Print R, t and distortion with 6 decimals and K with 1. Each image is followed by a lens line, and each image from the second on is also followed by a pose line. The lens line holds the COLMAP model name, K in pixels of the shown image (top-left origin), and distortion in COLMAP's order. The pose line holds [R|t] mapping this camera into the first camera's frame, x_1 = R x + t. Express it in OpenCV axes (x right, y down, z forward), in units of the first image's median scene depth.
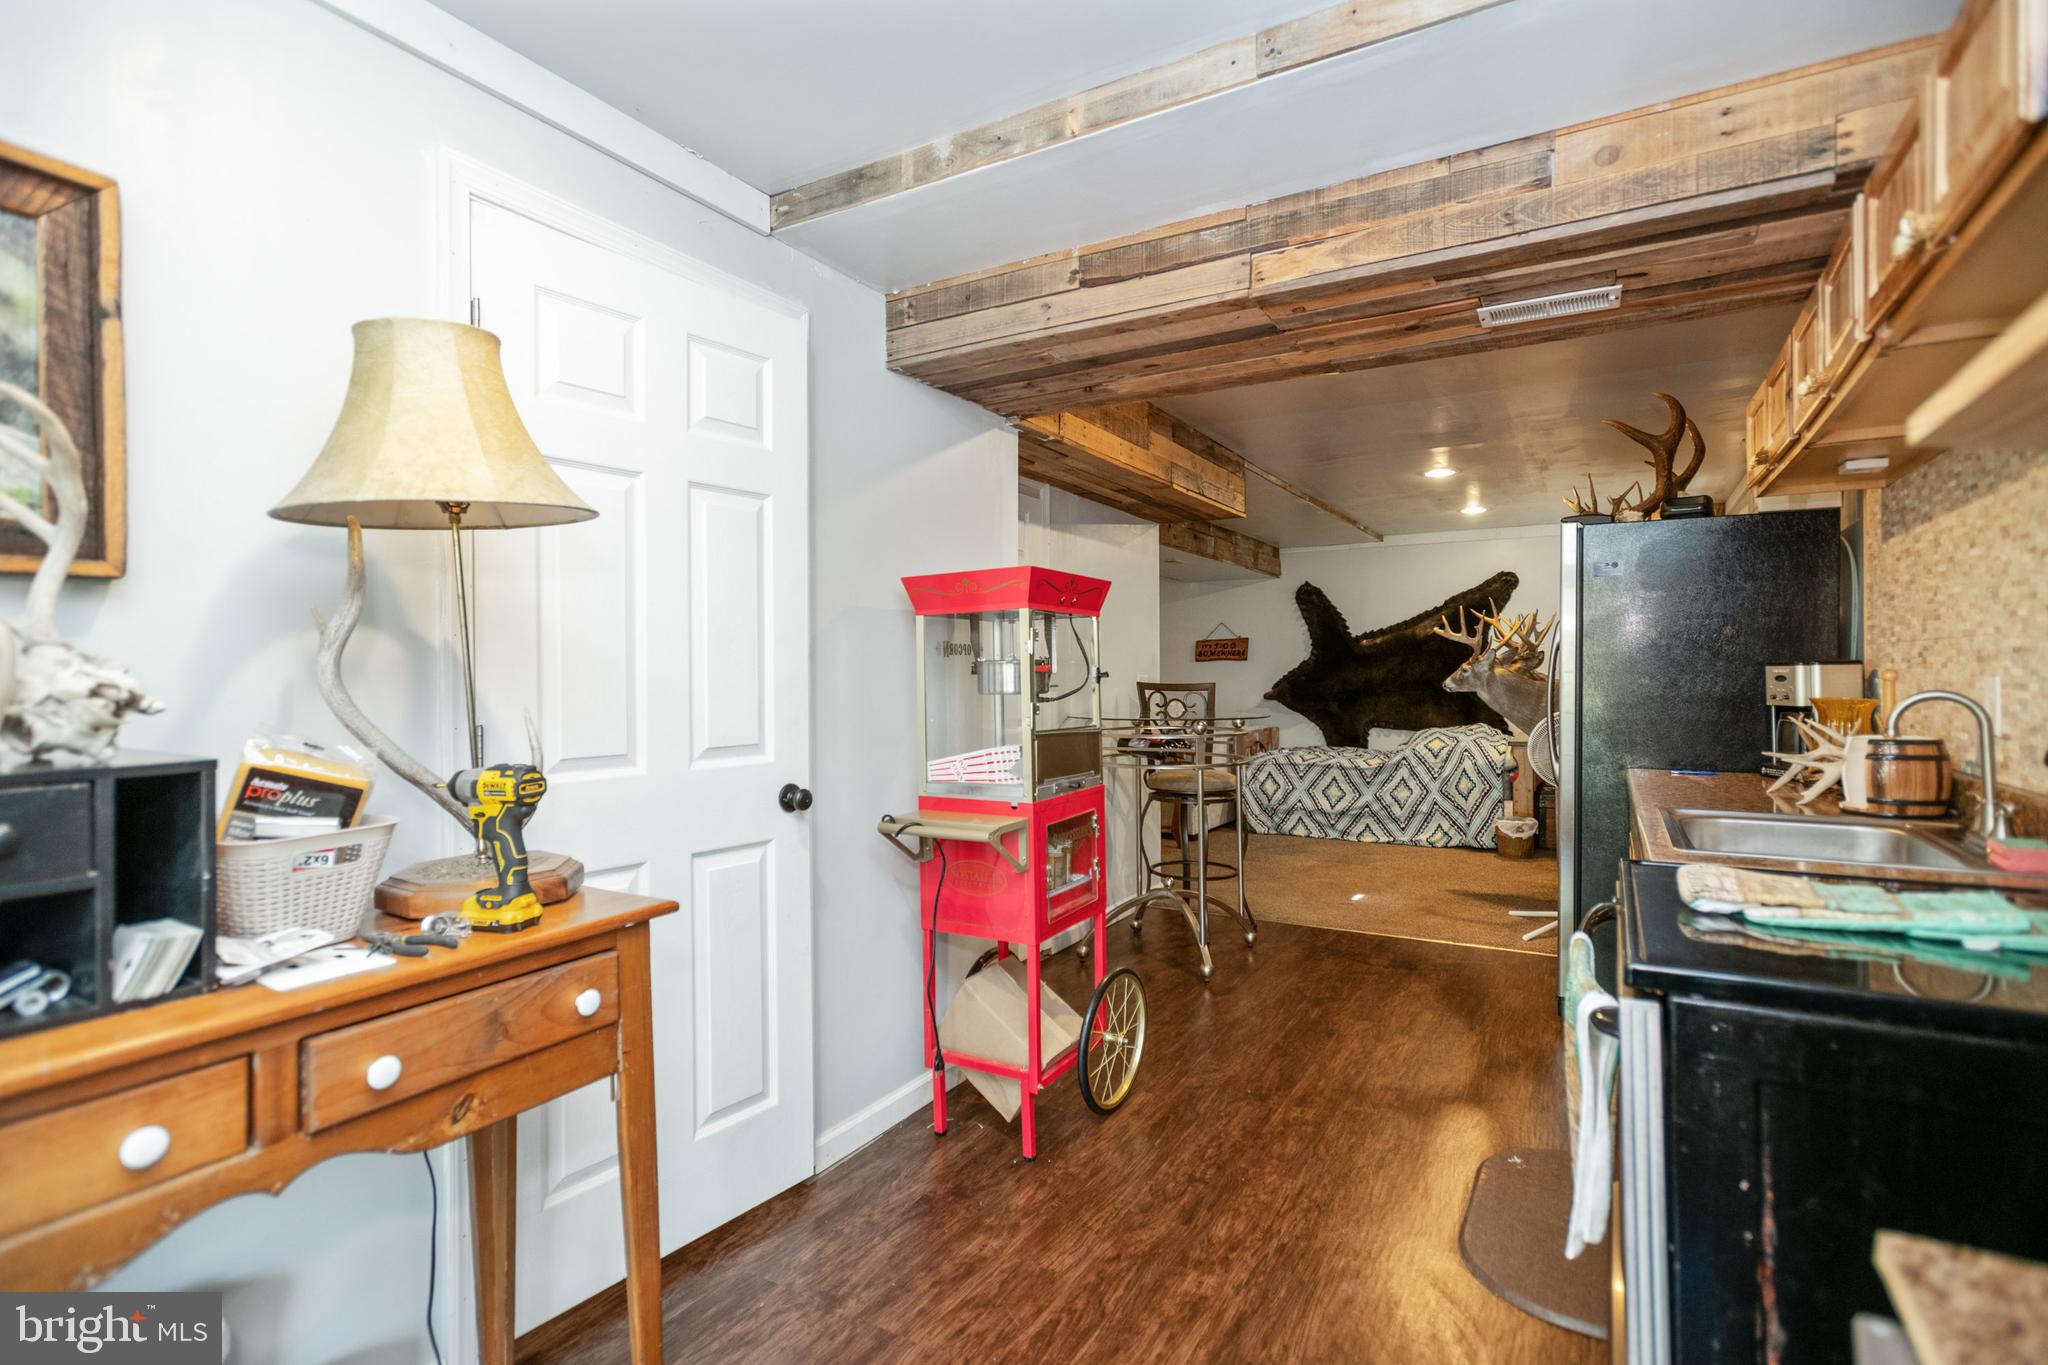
lens RADIAL K [[980.9, 0, 1030.3], [0, 980.9, 678.8], [0, 0, 1]] dist [-0.002240, 0.001890]
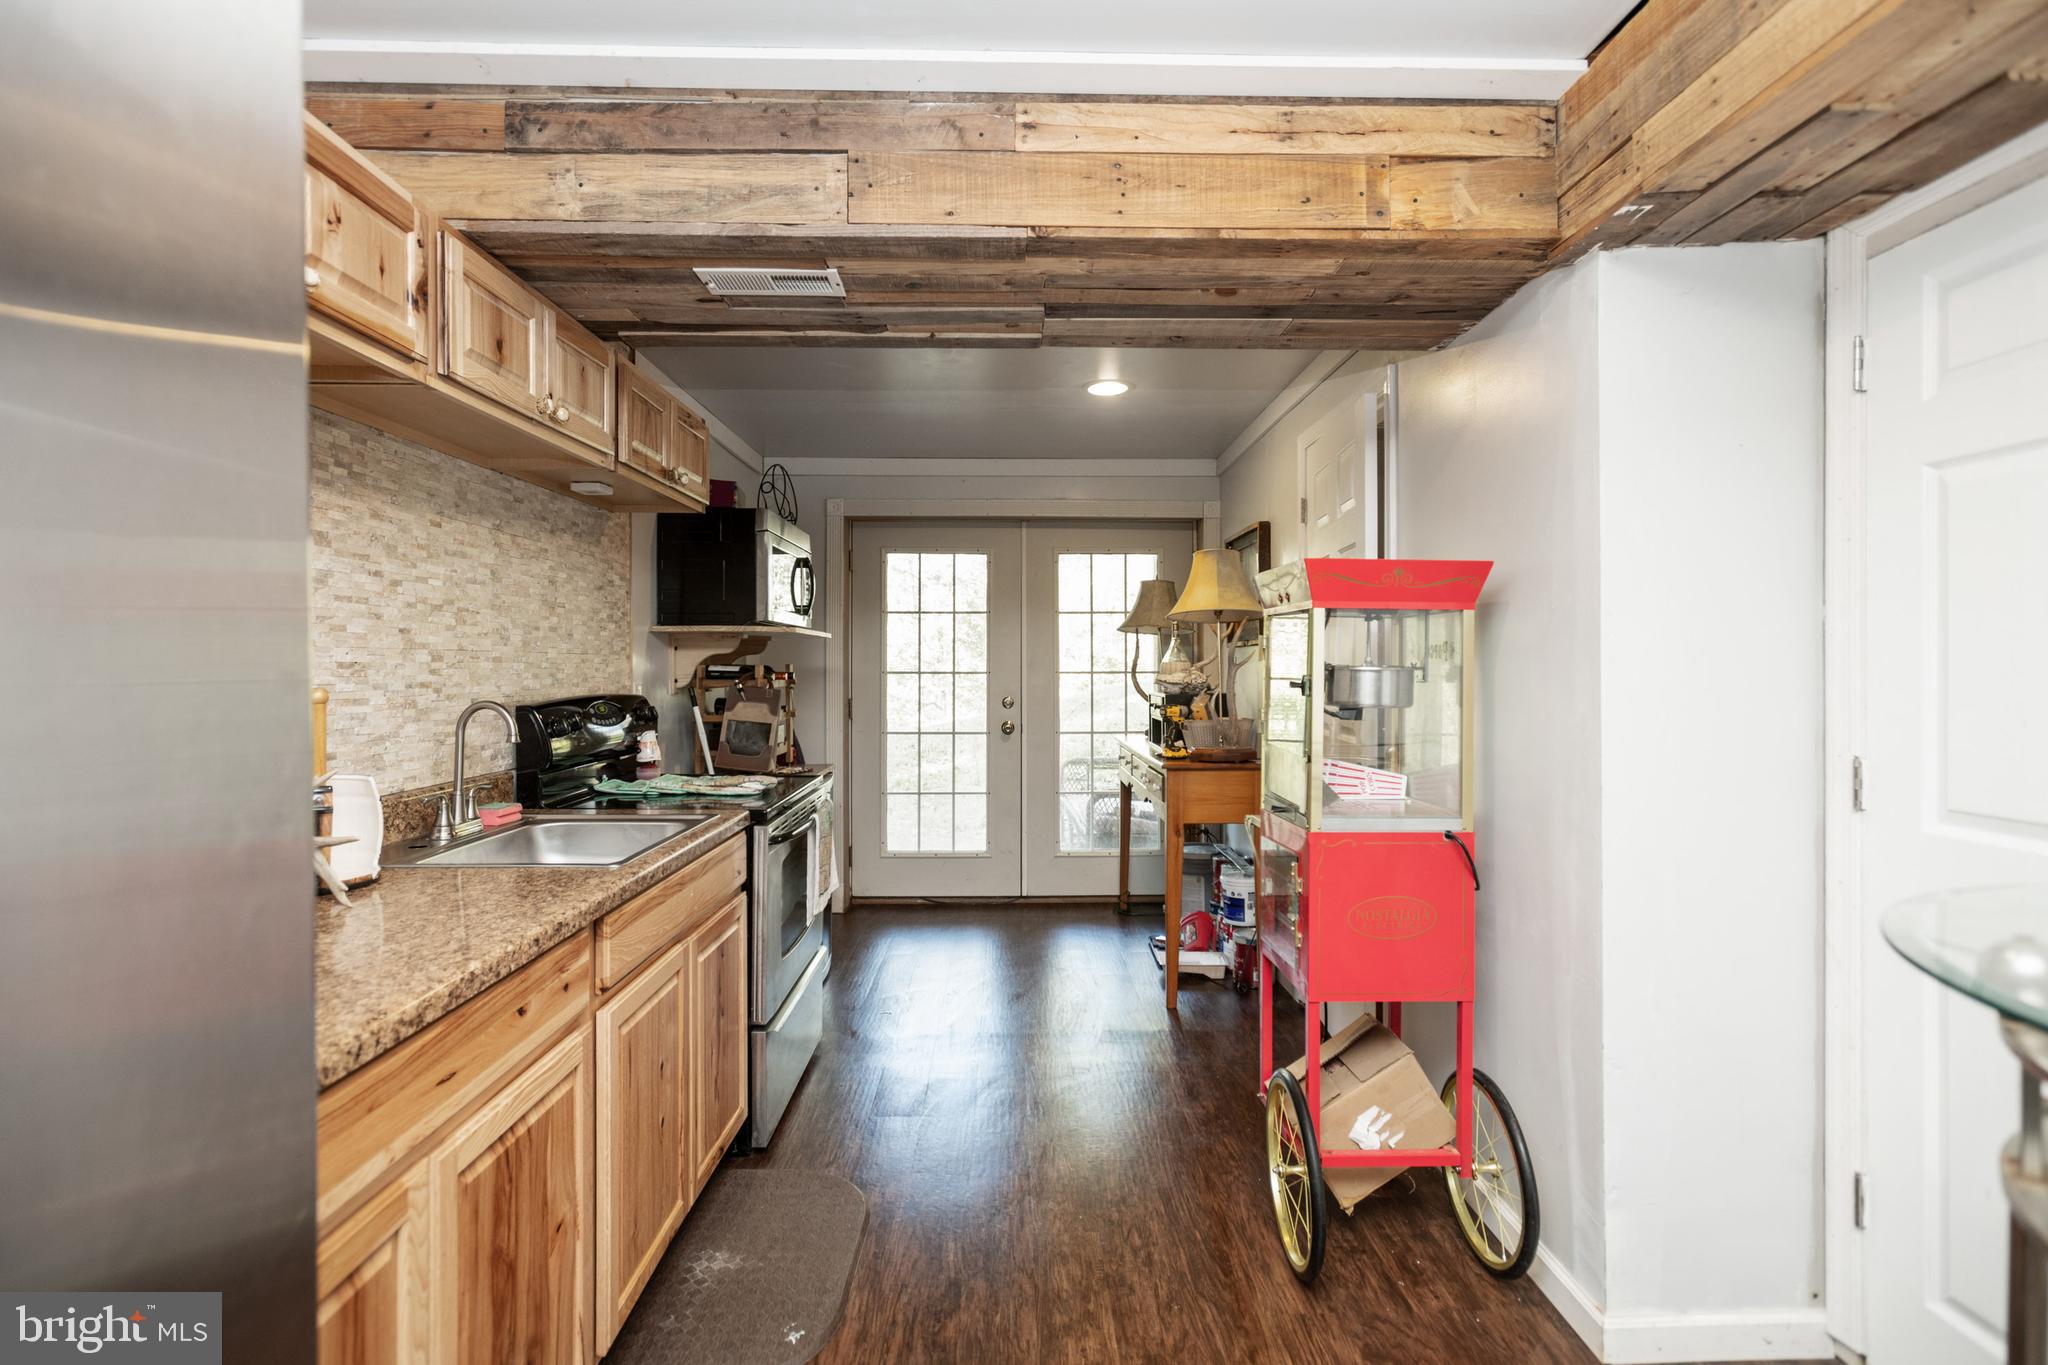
lens RADIAL K [[980.9, 0, 1026.5], [0, 980.9, 673.4], [0, 0, 1]] dist [-0.002240, 0.001890]
pose [[-0.853002, 0.004549, -0.521887, 0.673909], [0.001282, 0.999977, 0.006621, -0.015919], [0.521905, 0.004978, -0.852989, 1.593484]]
